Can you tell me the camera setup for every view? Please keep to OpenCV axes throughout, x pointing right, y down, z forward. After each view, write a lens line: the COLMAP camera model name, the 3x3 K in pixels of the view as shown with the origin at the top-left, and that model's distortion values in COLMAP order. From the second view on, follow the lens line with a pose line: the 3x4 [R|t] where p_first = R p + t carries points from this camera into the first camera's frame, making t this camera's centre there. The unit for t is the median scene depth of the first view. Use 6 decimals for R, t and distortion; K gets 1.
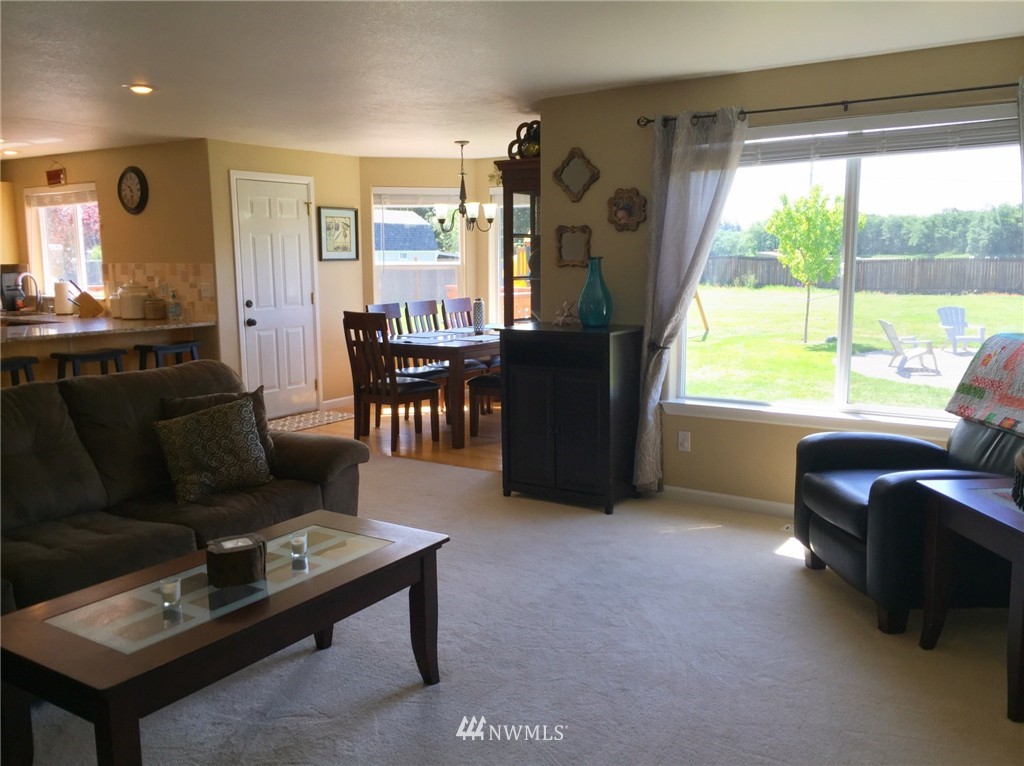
lens RADIAL K [[879.6, 0, 556.0], [0, 879.6, 383.7], [0, 0, 1]] dist [0.040412, -0.047166]
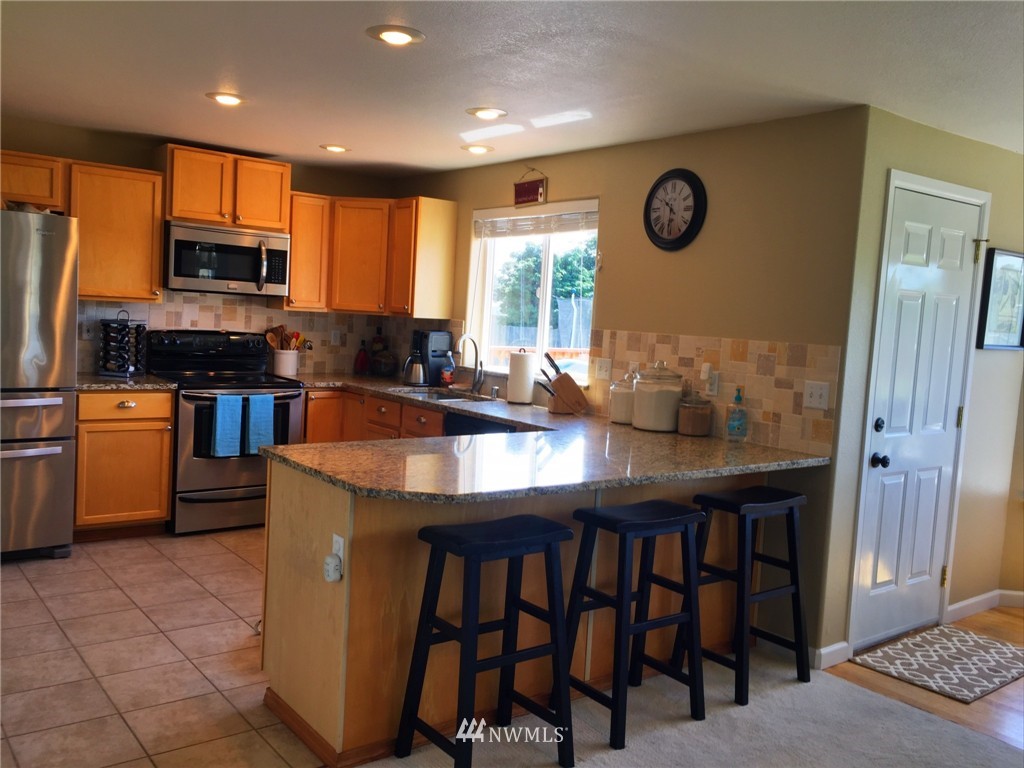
lens RADIAL K [[879.6, 0, 509.8], [0, 879.6, 383.9], [0, 0, 1]] dist [0.040412, -0.047166]
pose [[0.937062, 0.086460, -0.338289, -0.360855], [-0.109413, 0.992771, -0.049343, -0.061993], [0.331578, 0.083251, 0.939748, 0.415332]]
